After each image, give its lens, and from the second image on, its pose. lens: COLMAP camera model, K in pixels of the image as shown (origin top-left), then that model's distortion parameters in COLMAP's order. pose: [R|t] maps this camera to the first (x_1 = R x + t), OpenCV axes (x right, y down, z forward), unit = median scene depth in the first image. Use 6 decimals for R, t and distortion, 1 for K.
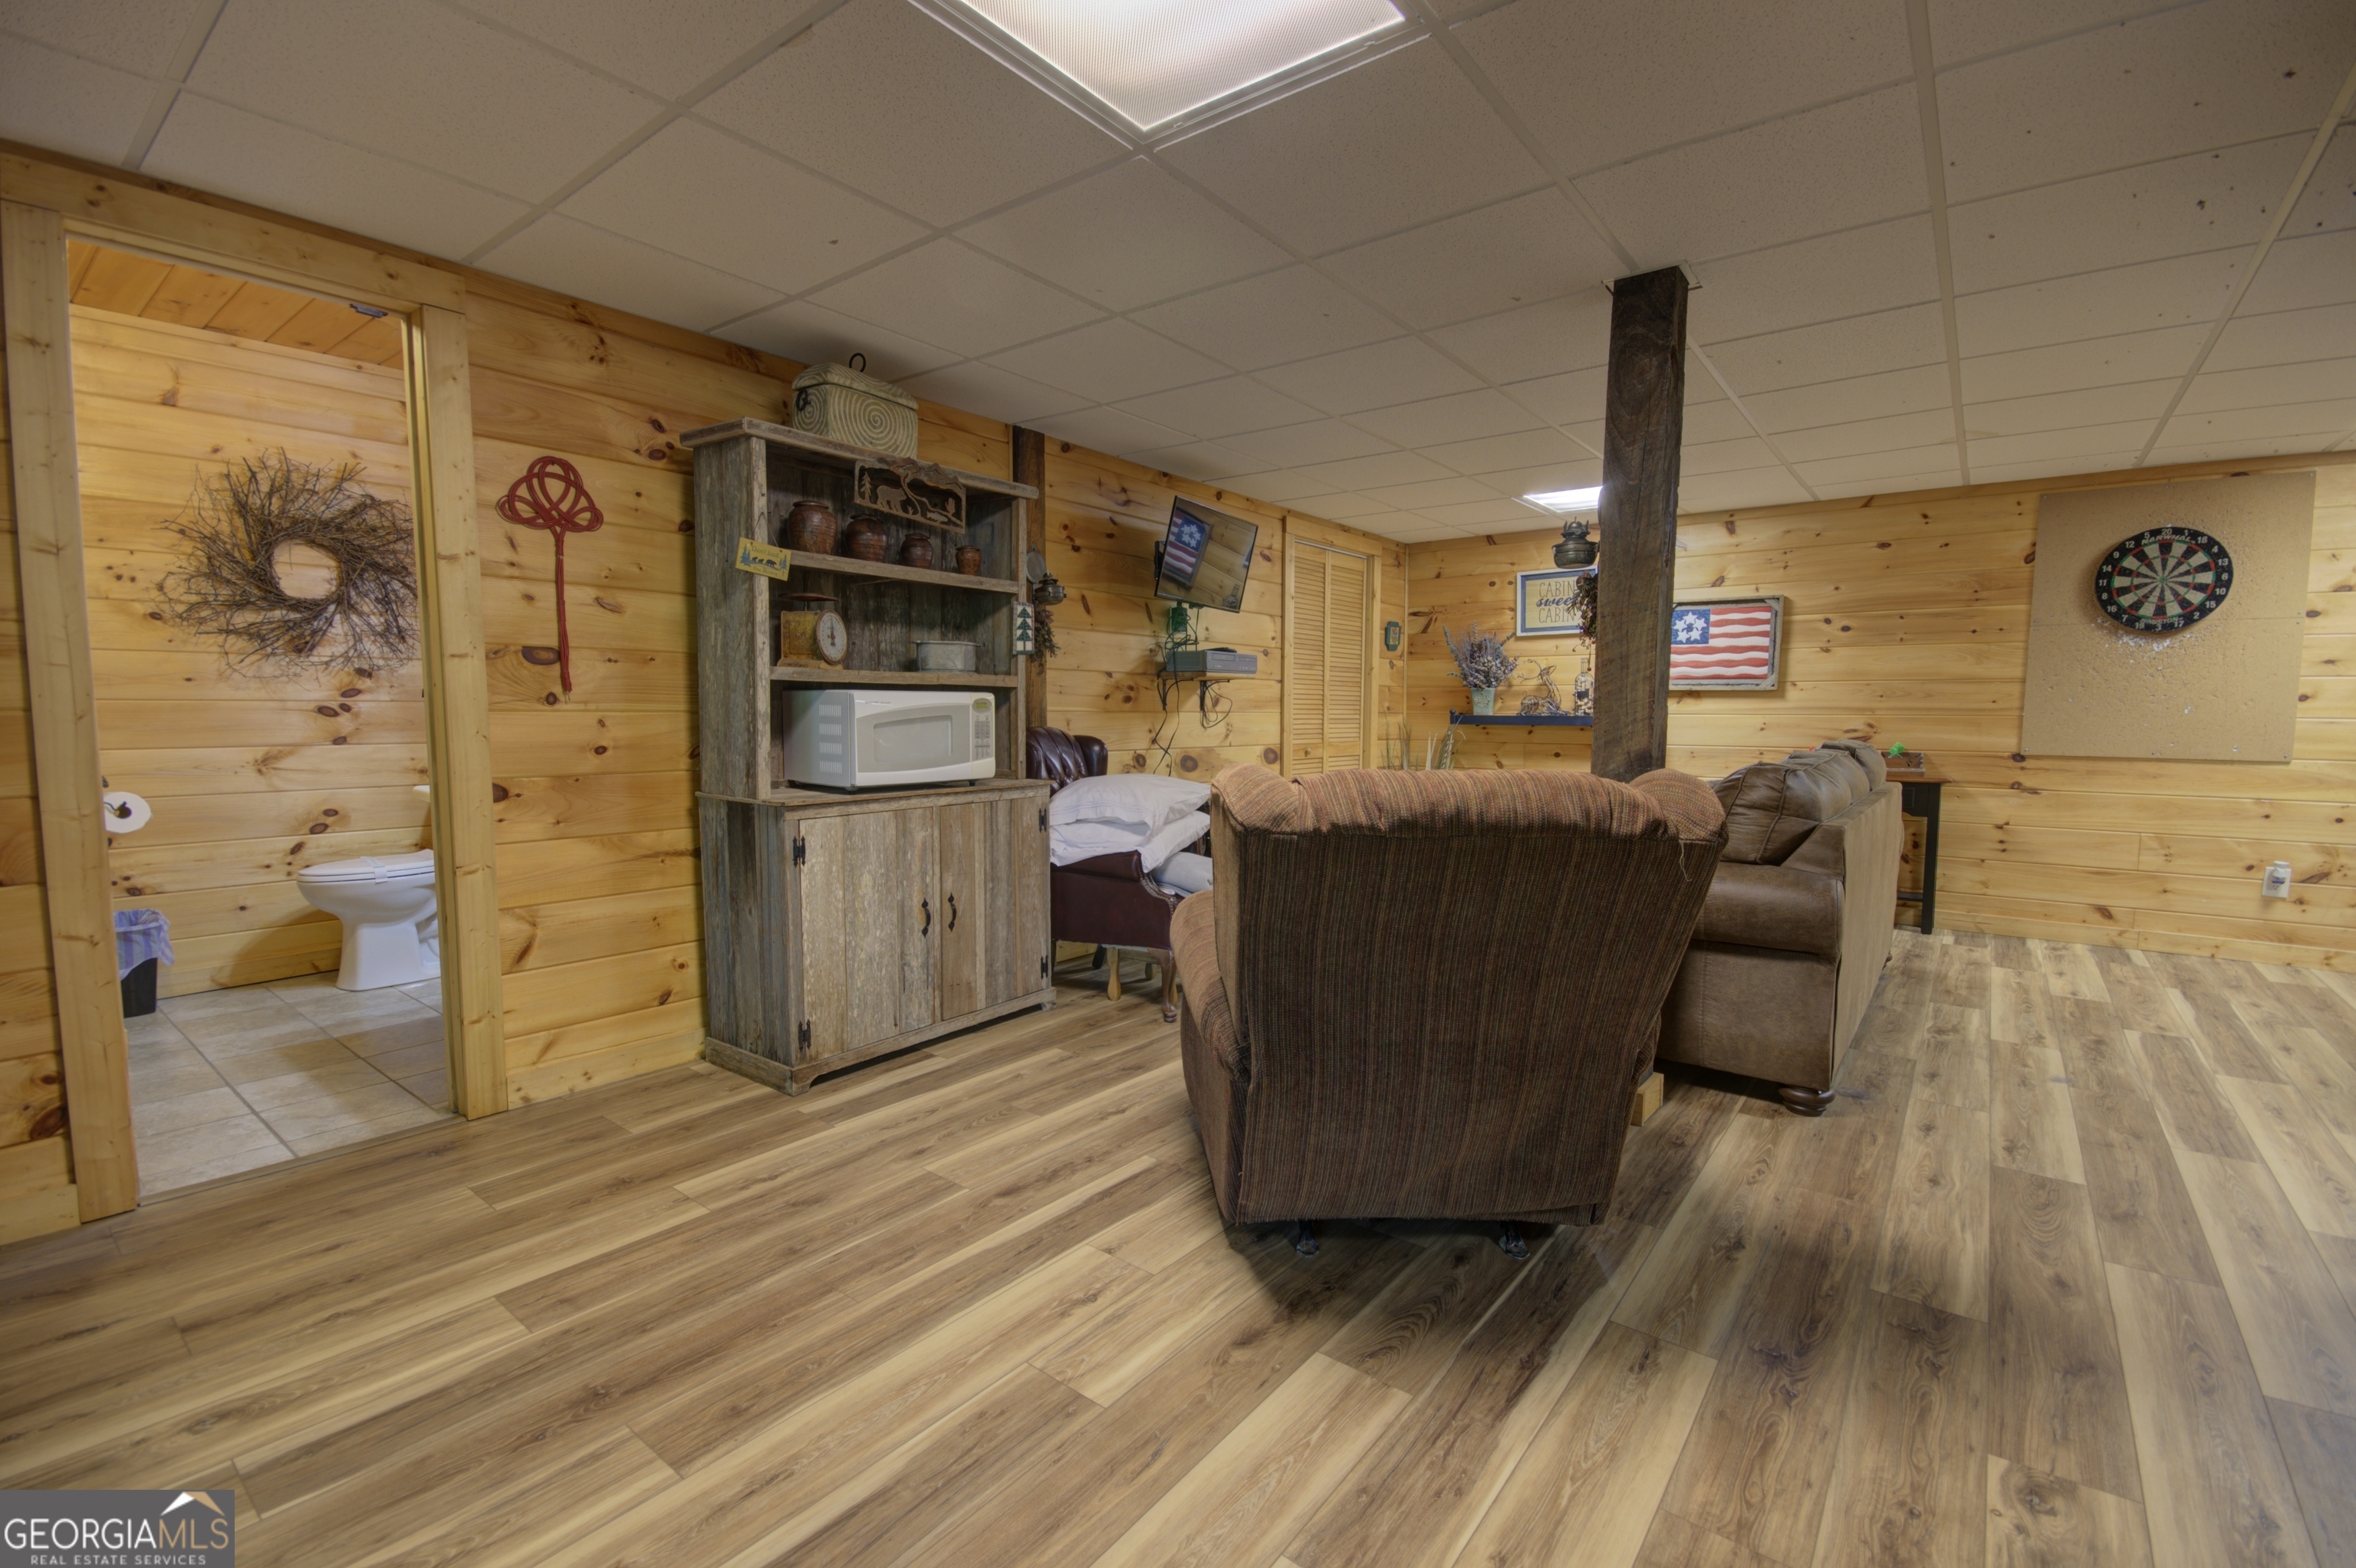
lens RADIAL K [[1028.3, 0, 1180.1], [0, 1028.3, 795.6], [0, 0, 1]] dist [0.011480, -0.011400]
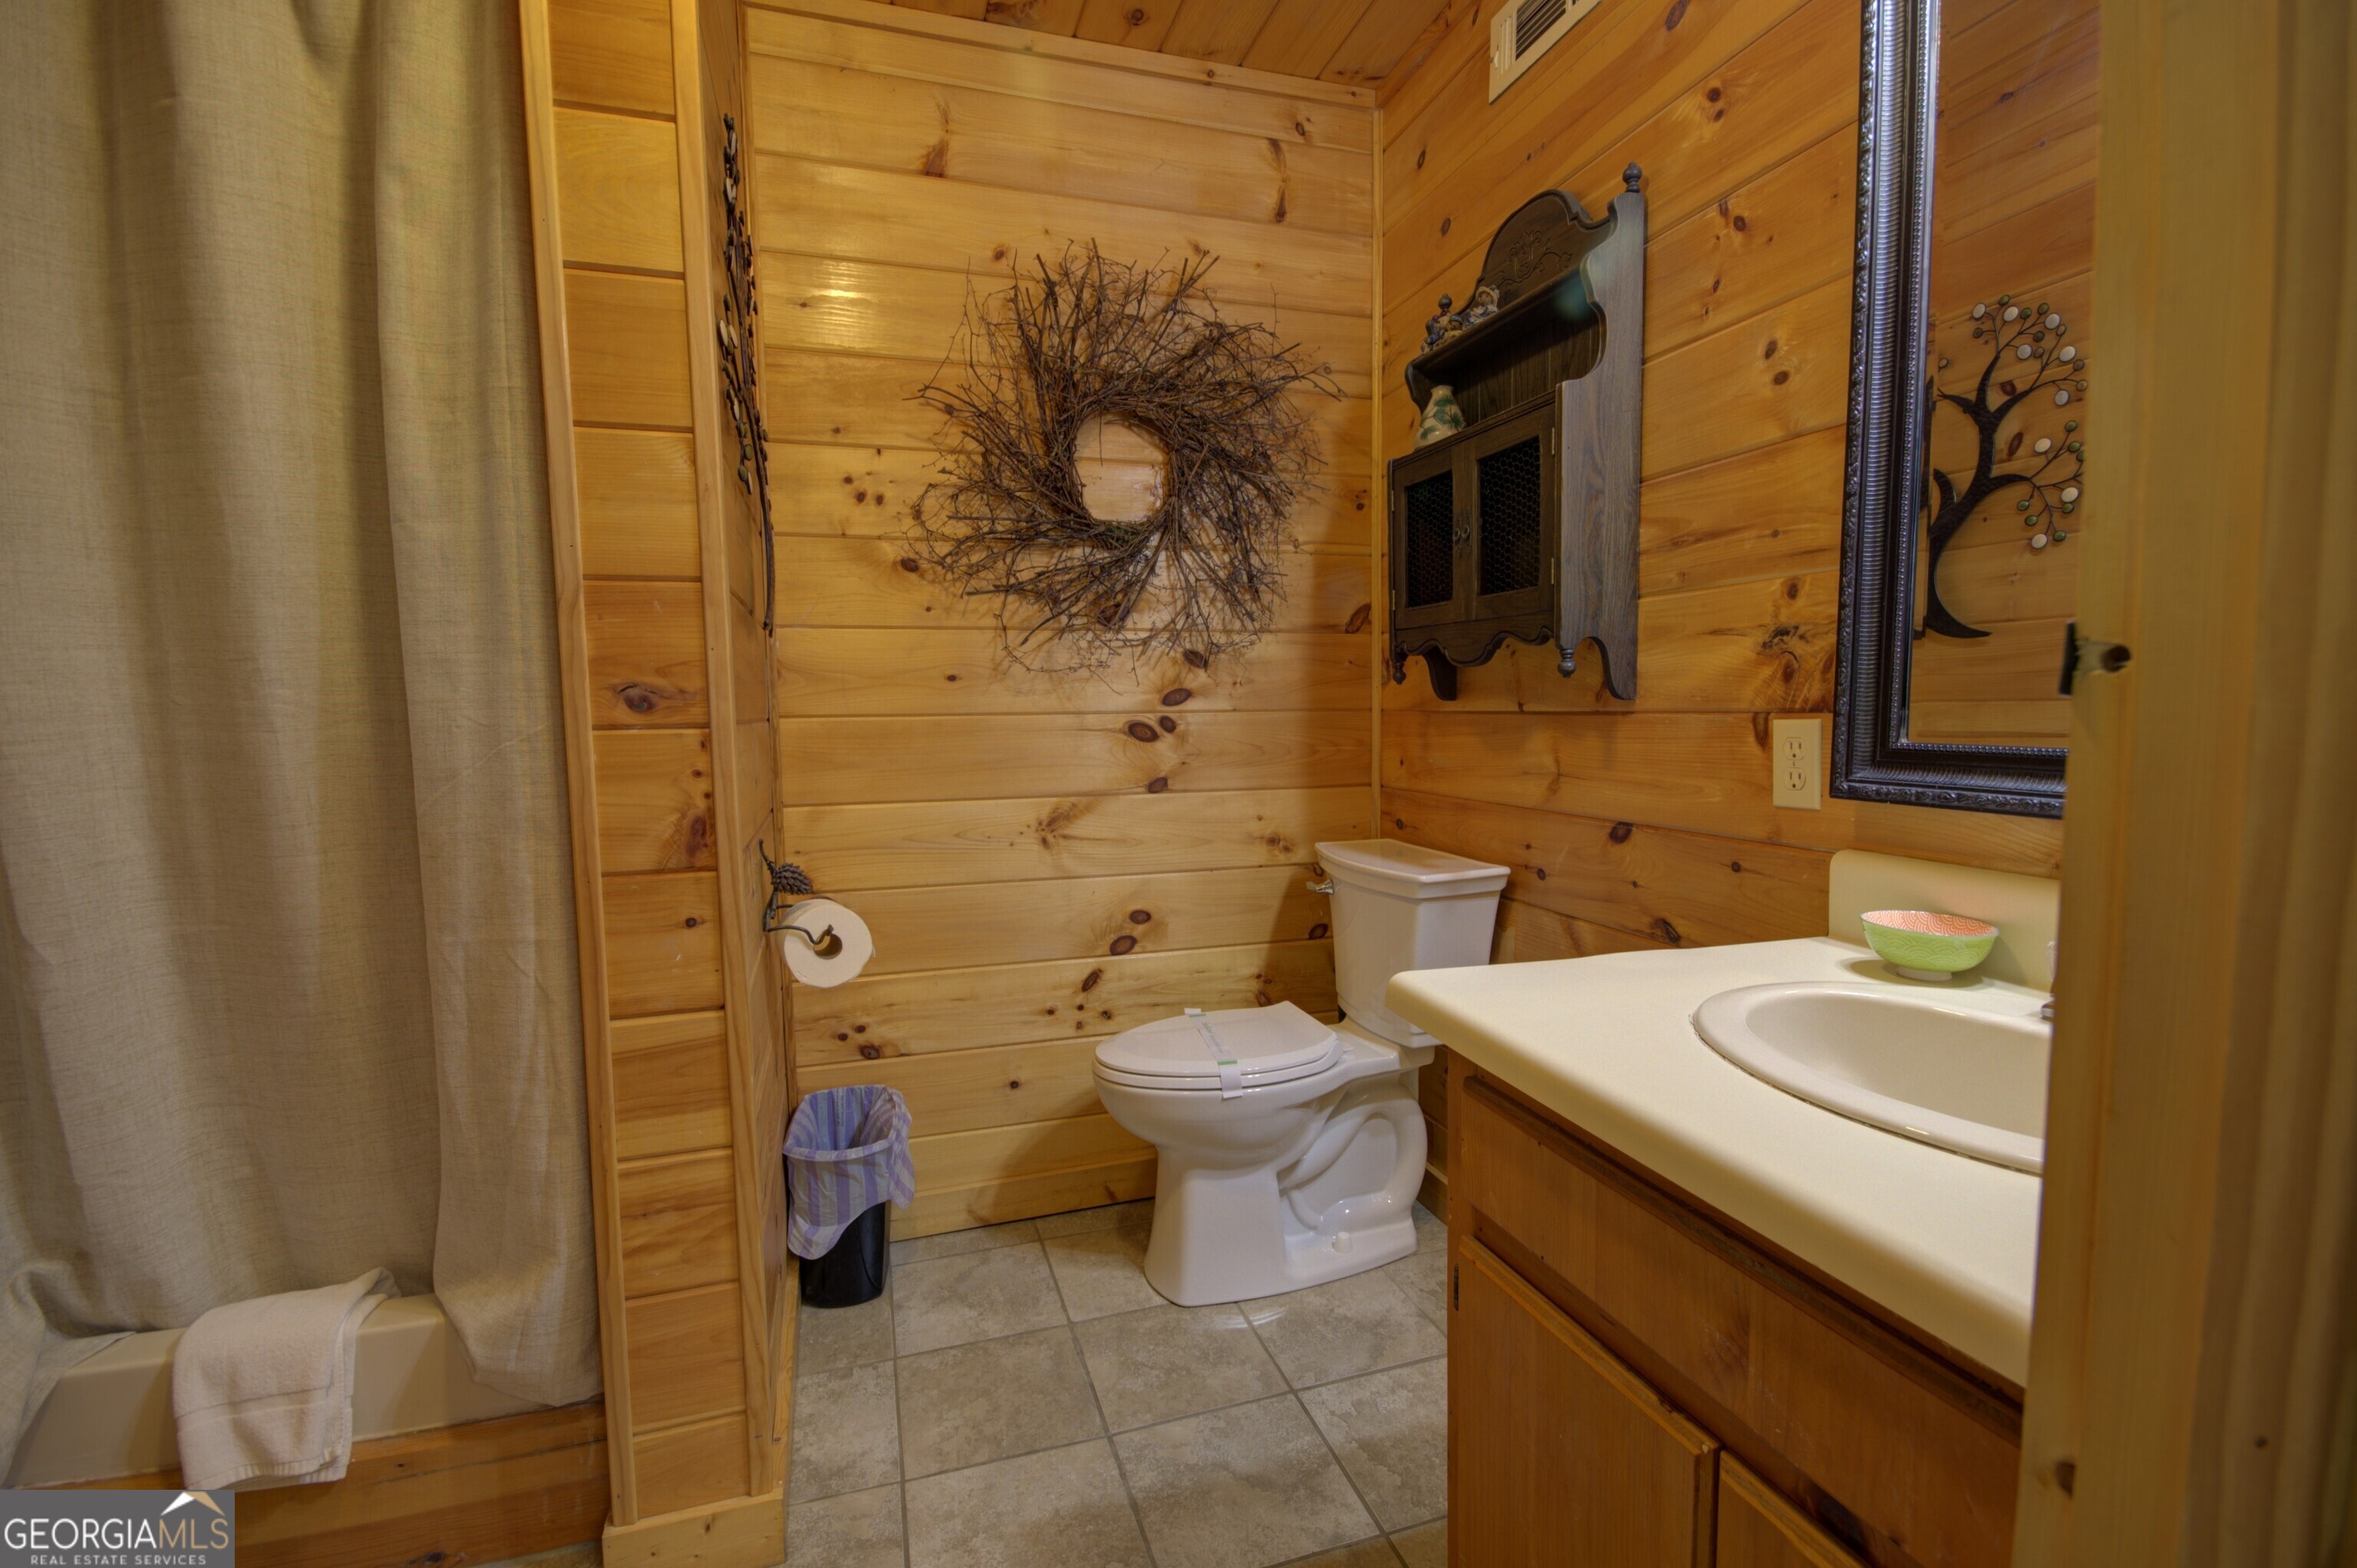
lens RADIAL K [[1028.8, 0, 1180.6], [0, 1028.8, 795.6], [0, 0, 1]] dist [0.011480, -0.011400]
pose [[0.824181, 0.034398, -0.565281, -0.526258], [-0.031774, 0.999390, 0.014488, -0.059202], [0.565435, 0.006021, 0.824771, 0.590675]]
